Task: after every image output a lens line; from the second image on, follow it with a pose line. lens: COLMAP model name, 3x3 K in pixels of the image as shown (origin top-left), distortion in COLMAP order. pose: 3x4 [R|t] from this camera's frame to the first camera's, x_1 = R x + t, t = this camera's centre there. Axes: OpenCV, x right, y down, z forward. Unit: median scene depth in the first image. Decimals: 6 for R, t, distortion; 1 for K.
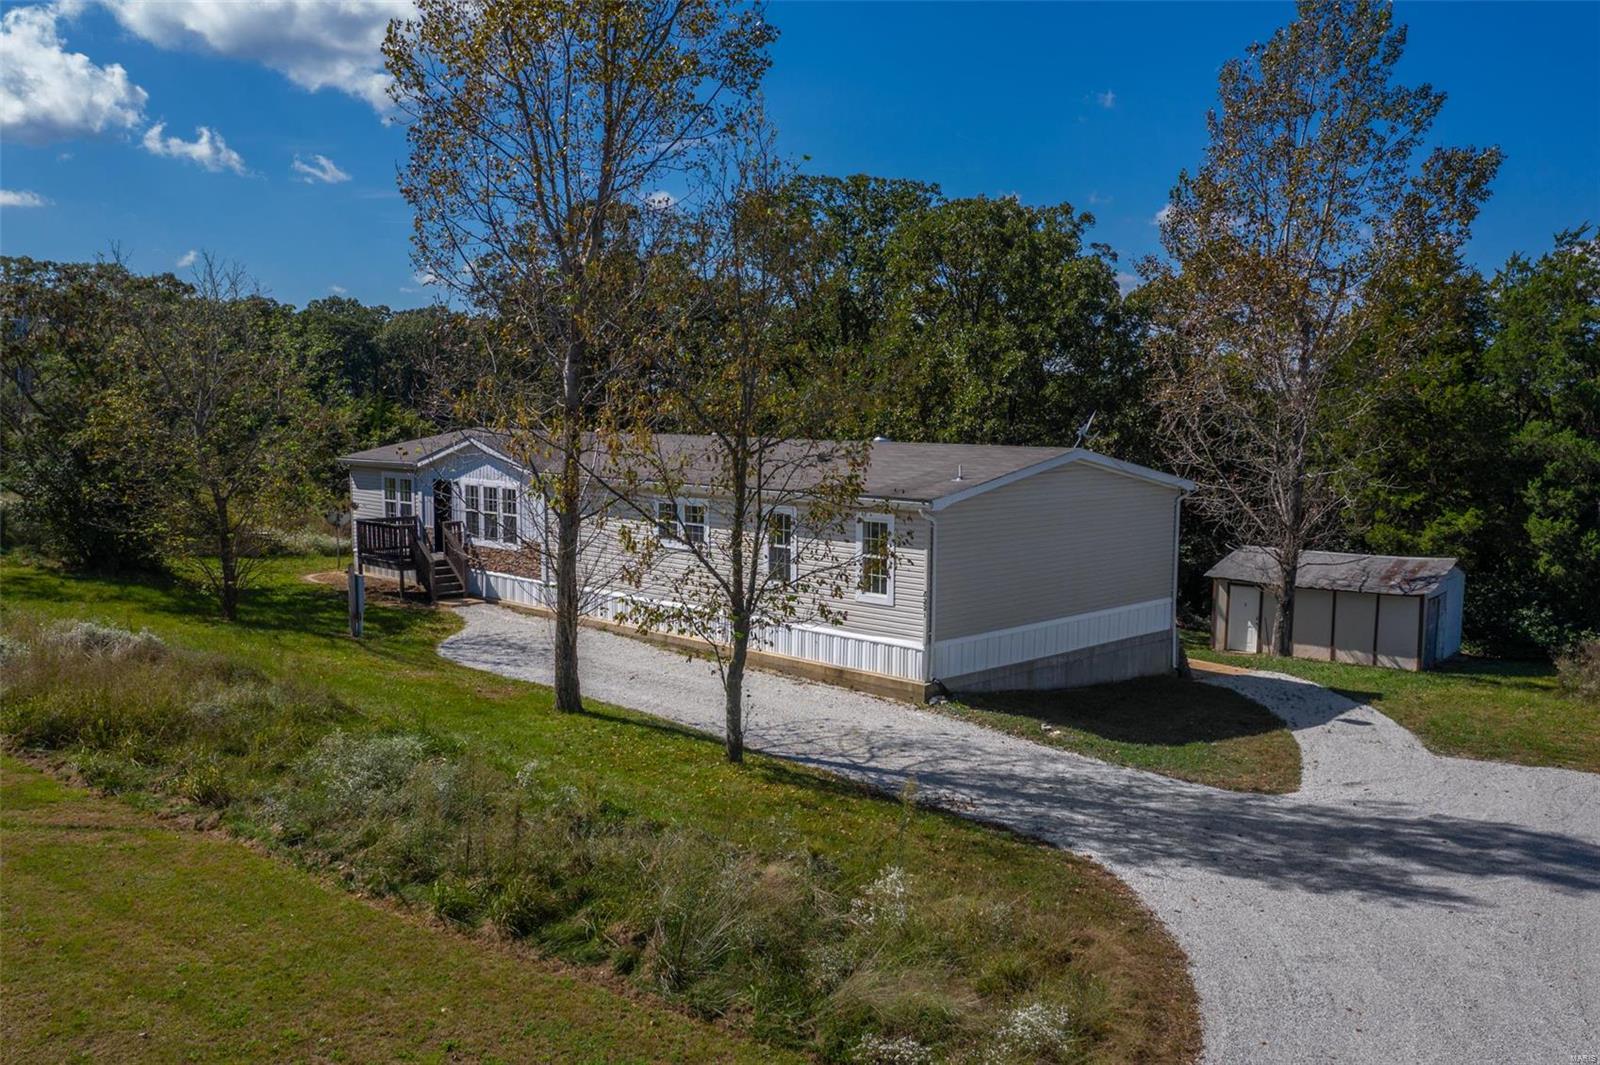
lens RADIAL K [[1398.3, 0, 850.2], [0, 1398.3, 584.5], [0, 0, 1]] dist [-0.013225, 0.004763]
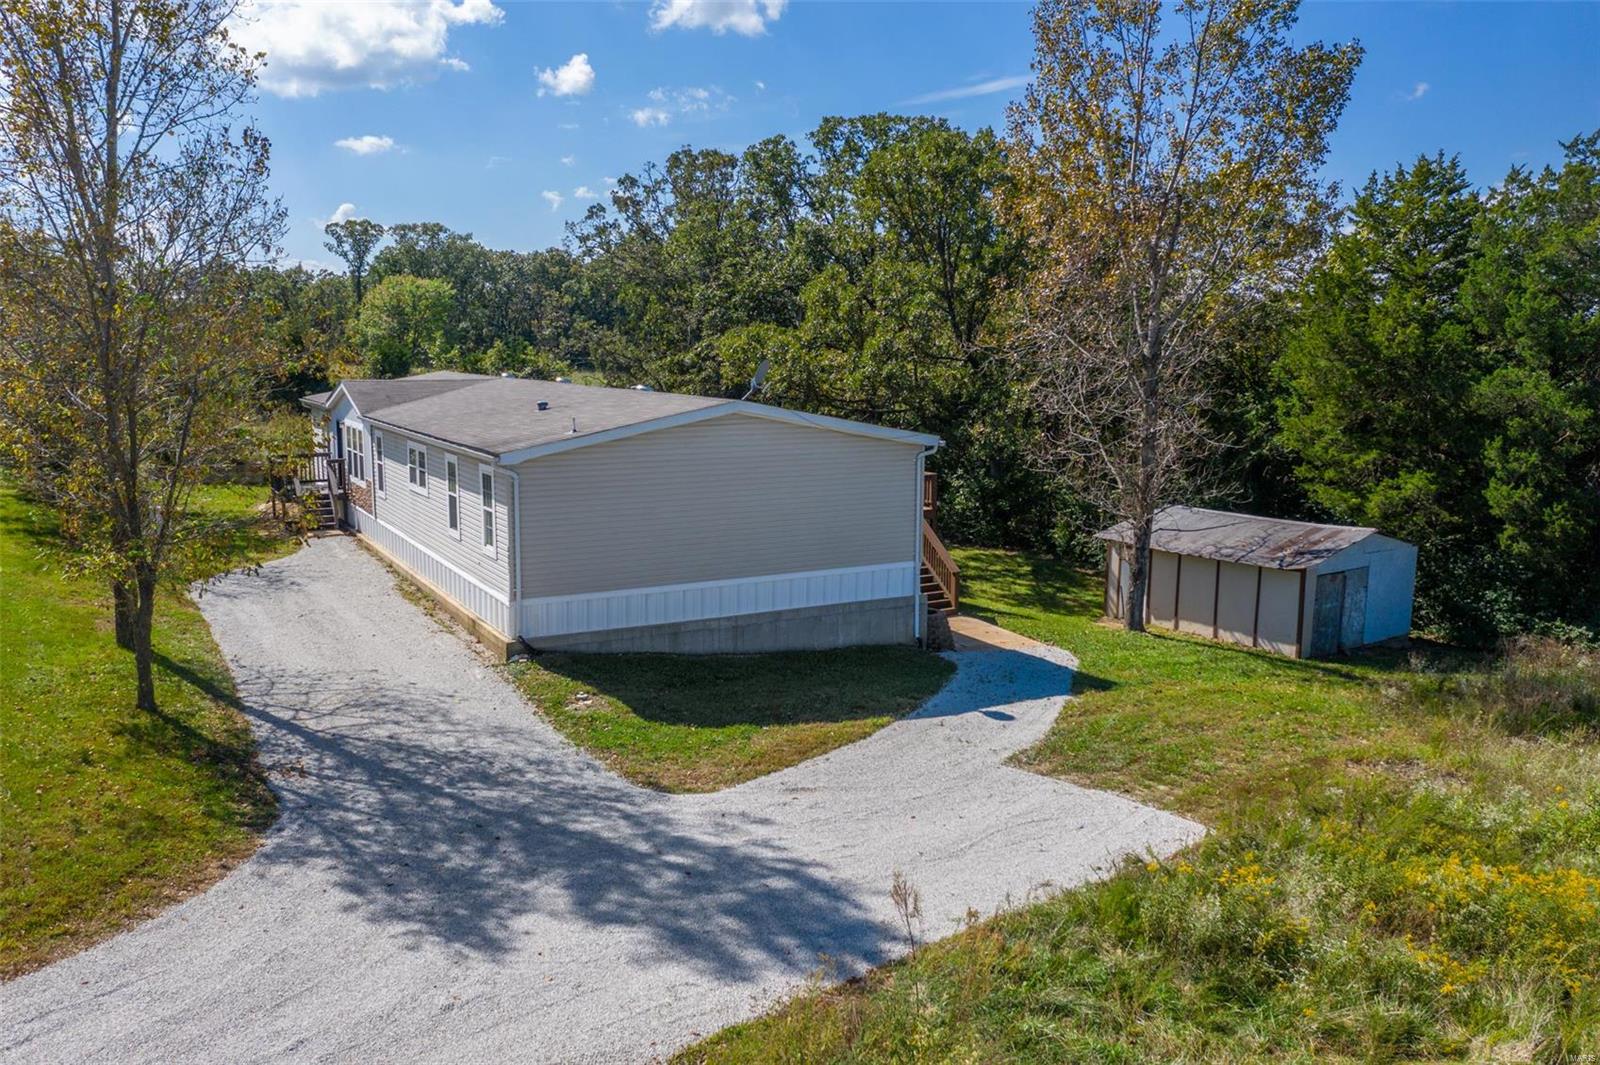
lens RADIAL K [[1320.4, 0, 795.5], [0, 1320.4, 533.8], [0, 0, 1]] dist [-0.006445, -0.001096]
pose [[0.950888, 0.041426, -0.306750, 0.510110], [-0.036089, 0.999083, 0.023054, -0.031773], [0.307424, -0.010852, 0.951511, 0.177182]]
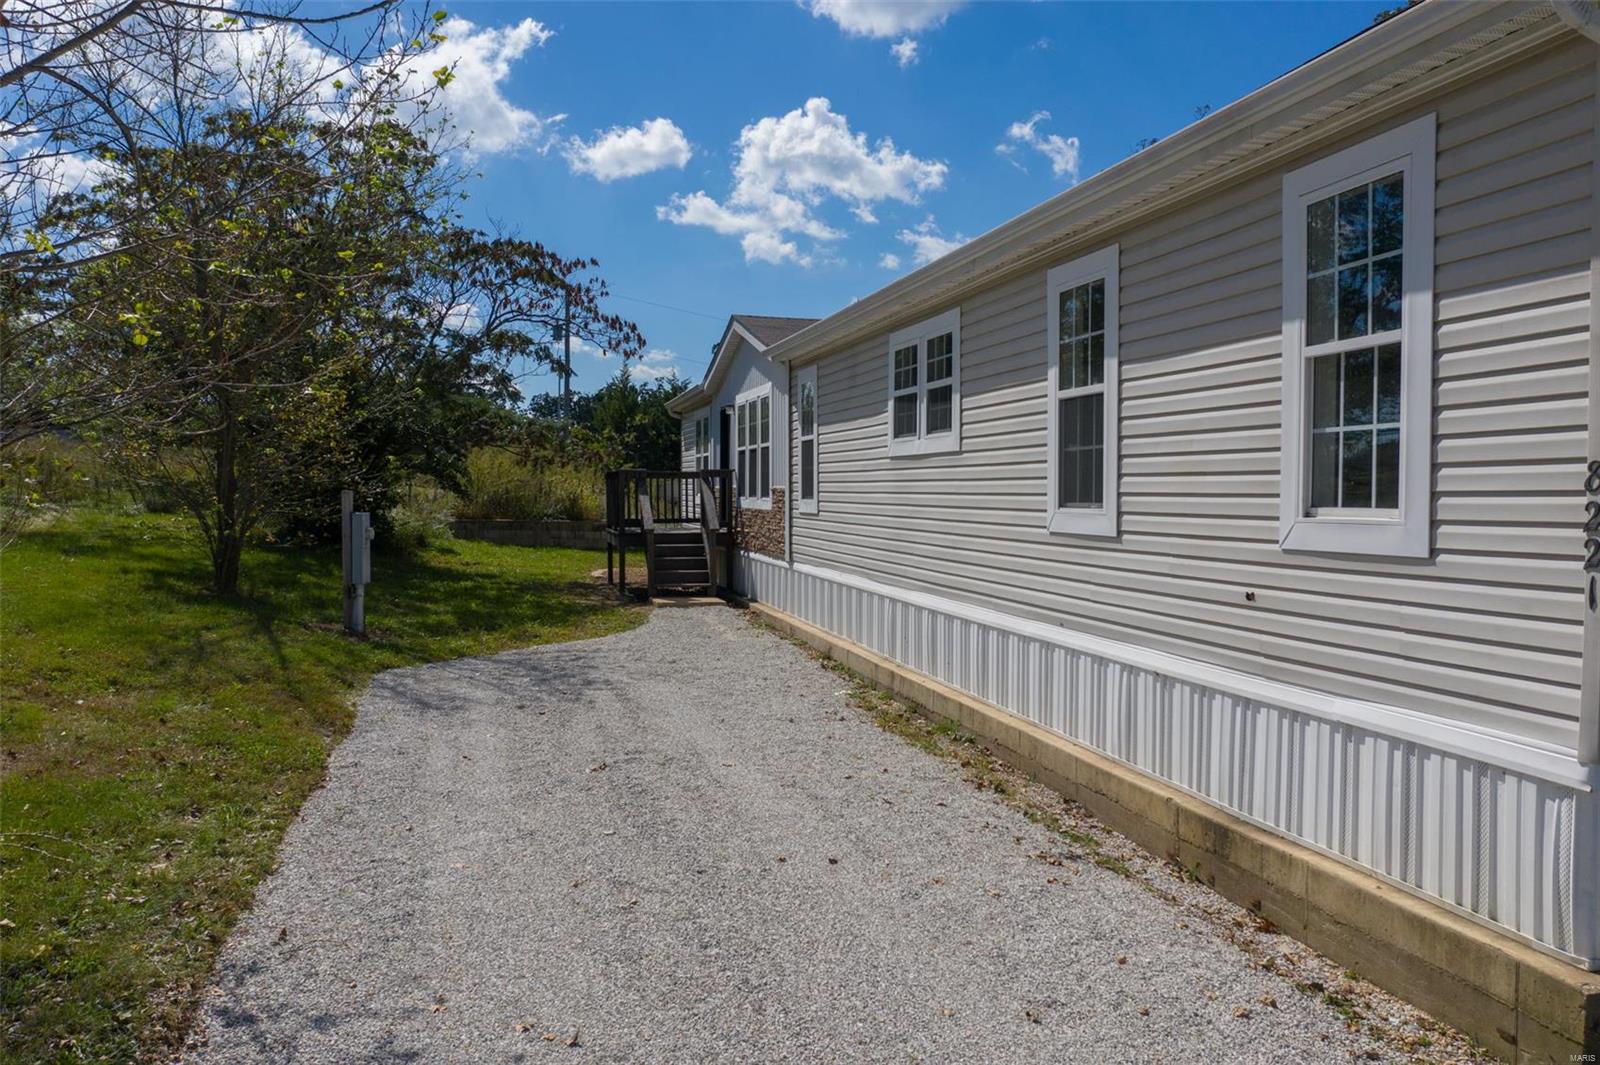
lens RADIAL K [[1320.4, 0, 799.6], [0, 1320.4, 526.8], [0, 0, 1]] dist [-0.006445, -0.001096]
pose [[0.834327, 0.011040, -0.551159, 0.060197], [-0.067711, 0.994281, -0.082584, 0.032714], [0.547095, 0.106221, 0.830304, 0.775172]]
